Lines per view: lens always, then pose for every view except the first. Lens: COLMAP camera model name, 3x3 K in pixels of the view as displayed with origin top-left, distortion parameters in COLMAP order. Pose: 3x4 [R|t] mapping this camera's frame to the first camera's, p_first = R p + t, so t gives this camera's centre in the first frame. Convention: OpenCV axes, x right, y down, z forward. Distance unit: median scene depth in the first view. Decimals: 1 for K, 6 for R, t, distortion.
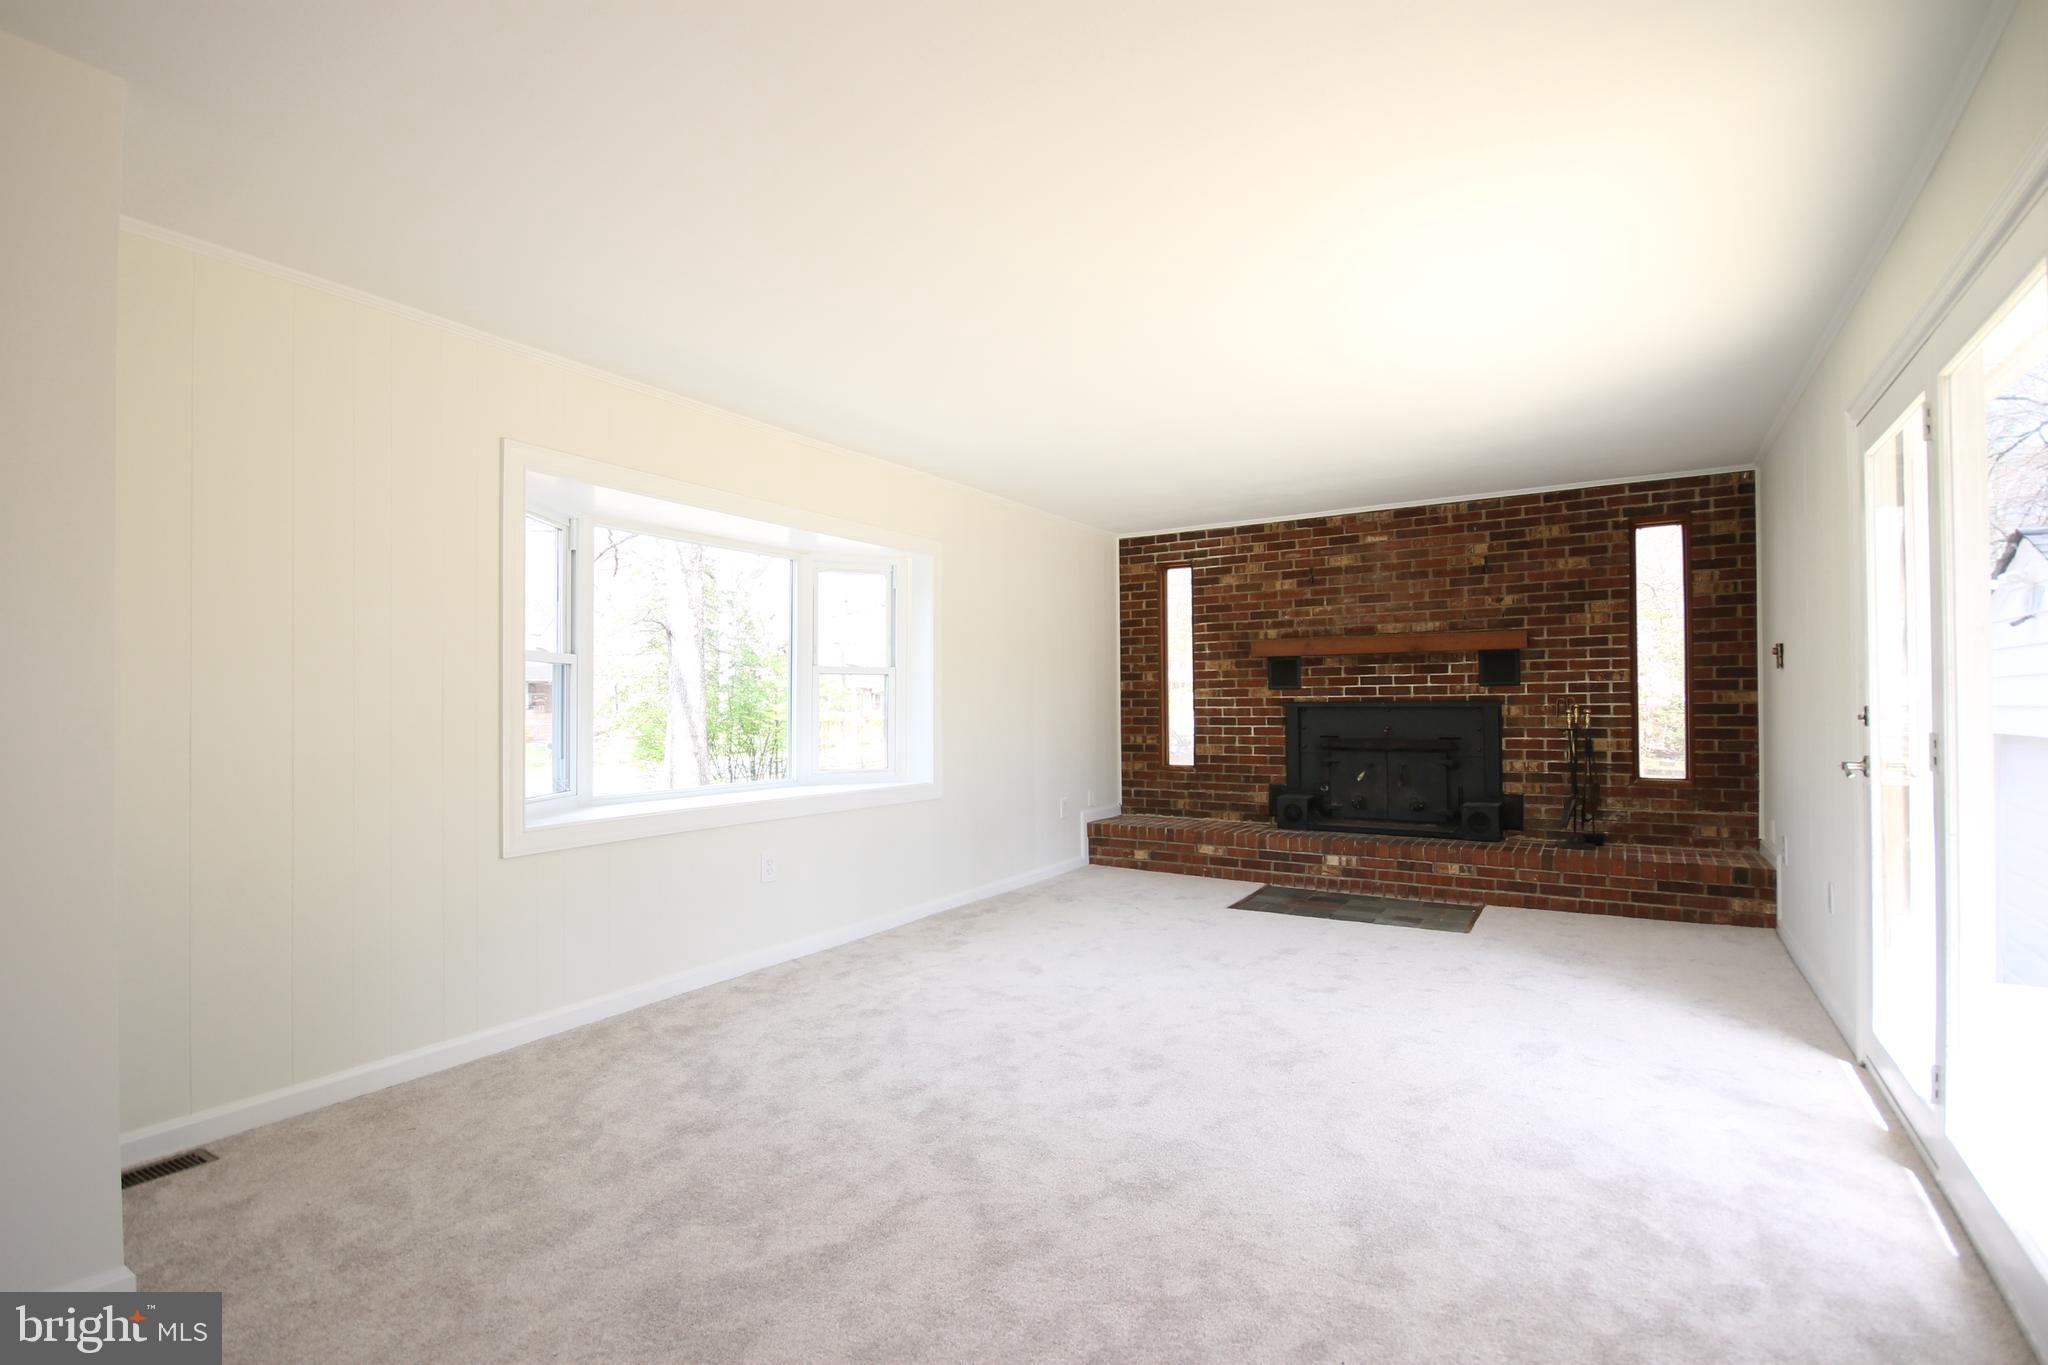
lens RADIAL K [[937.2, 0, 1023.1], [0, 937.2, 696.1], [0, 0, 1]] dist [0.000899, -0.012799]
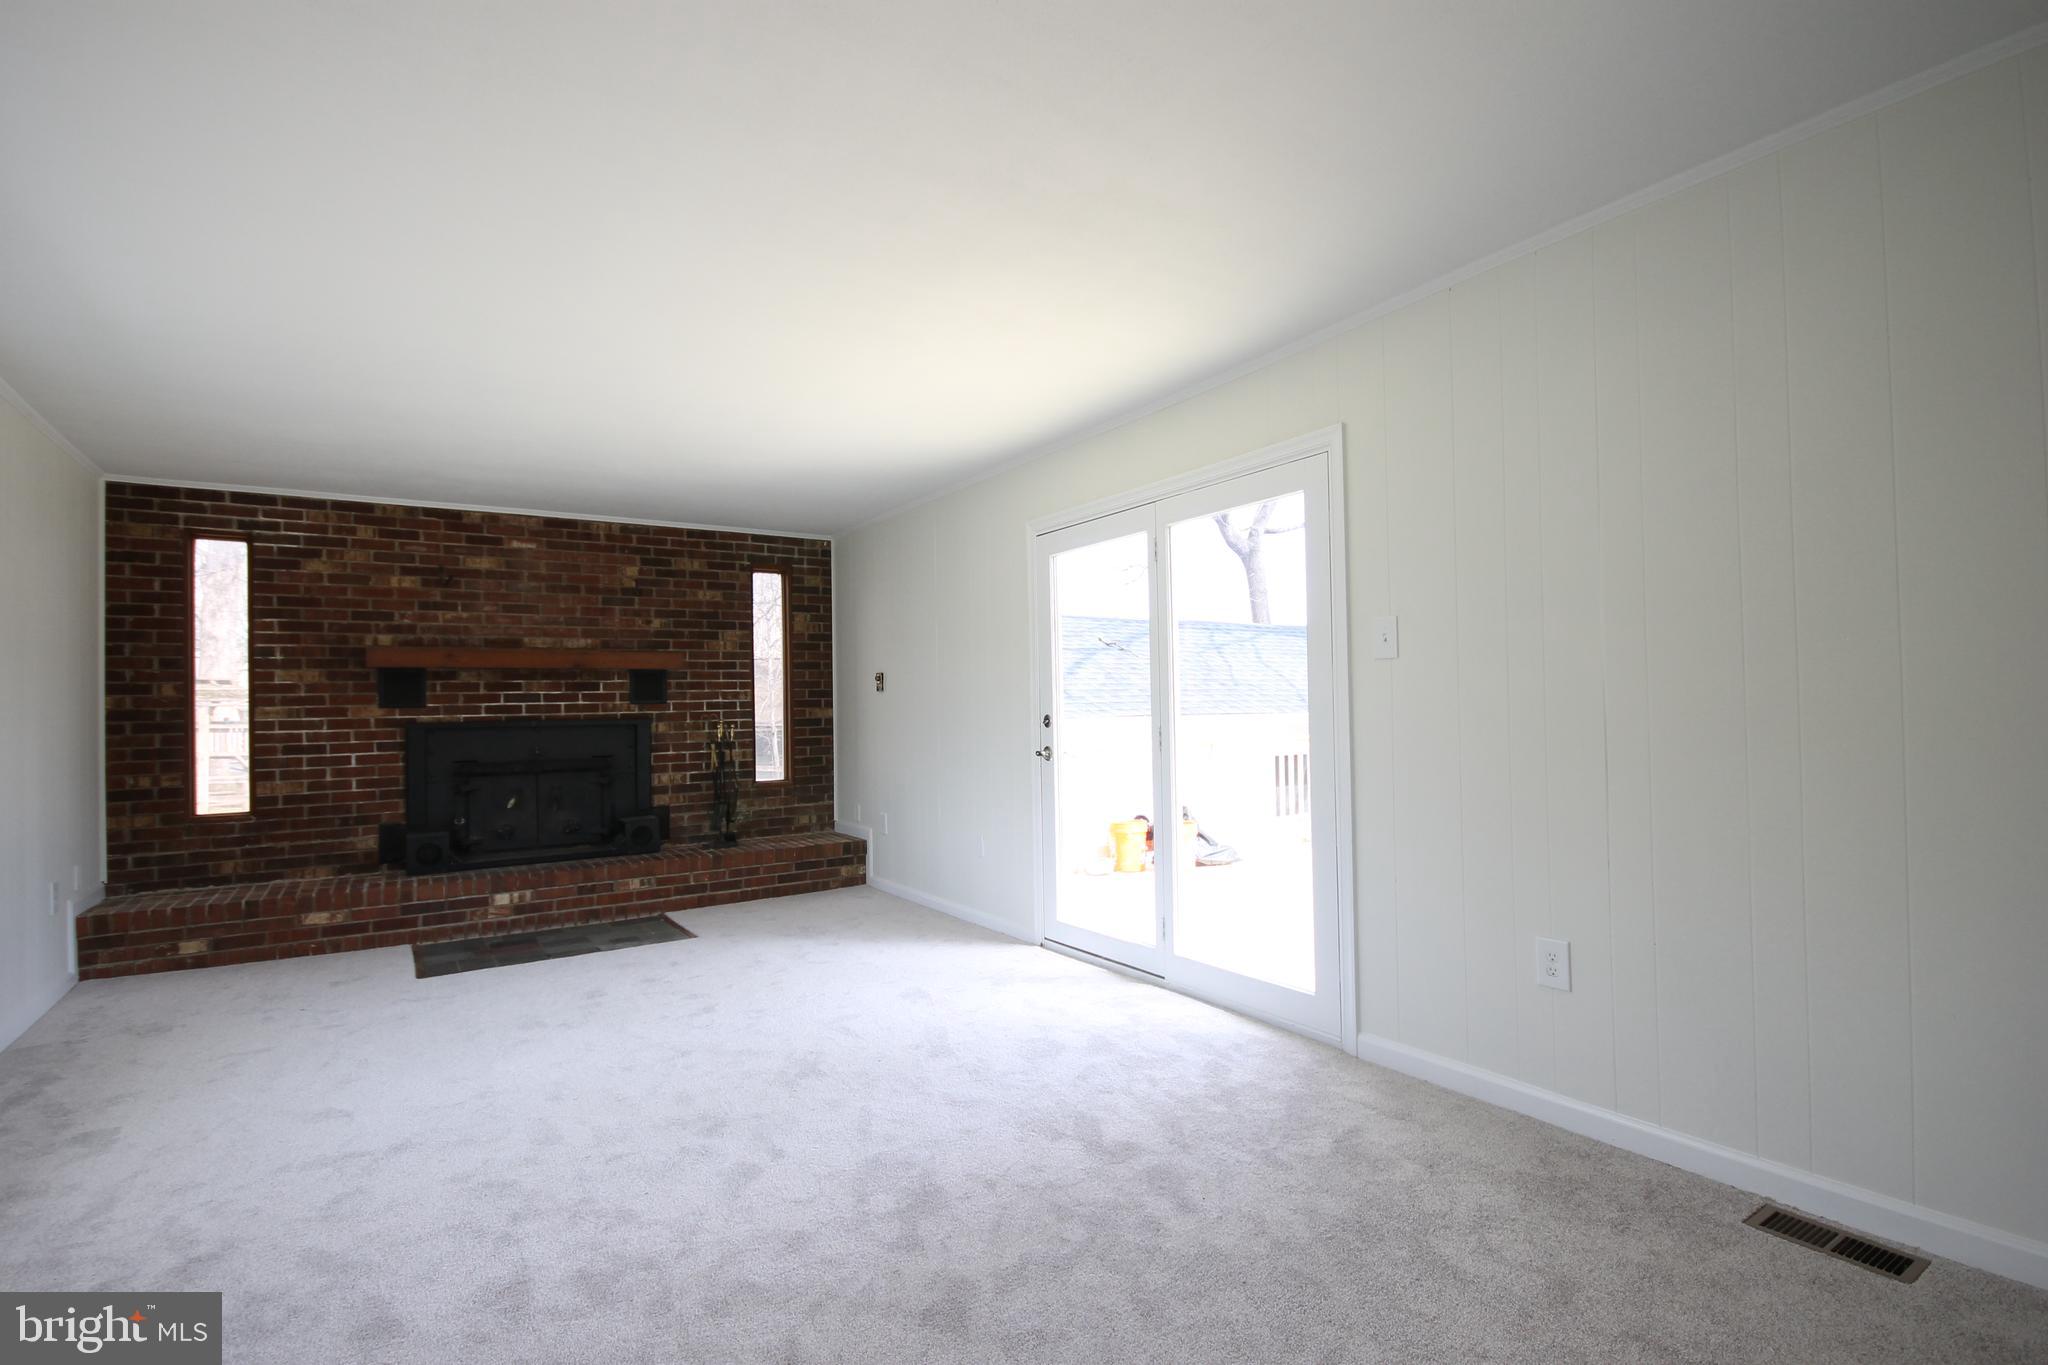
lens RADIAL K [[937.2, 0, 1023.1], [0, 937.2, 696.1], [0, 0, 1]] dist [0.000899, -0.012799]
pose [[0.429409, 0.011783, 0.903033, -0.261352], [0.010257, 0.999787, -0.017923, 0.003429], [-0.903052, 0.016959, 0.429196, 0.169036]]
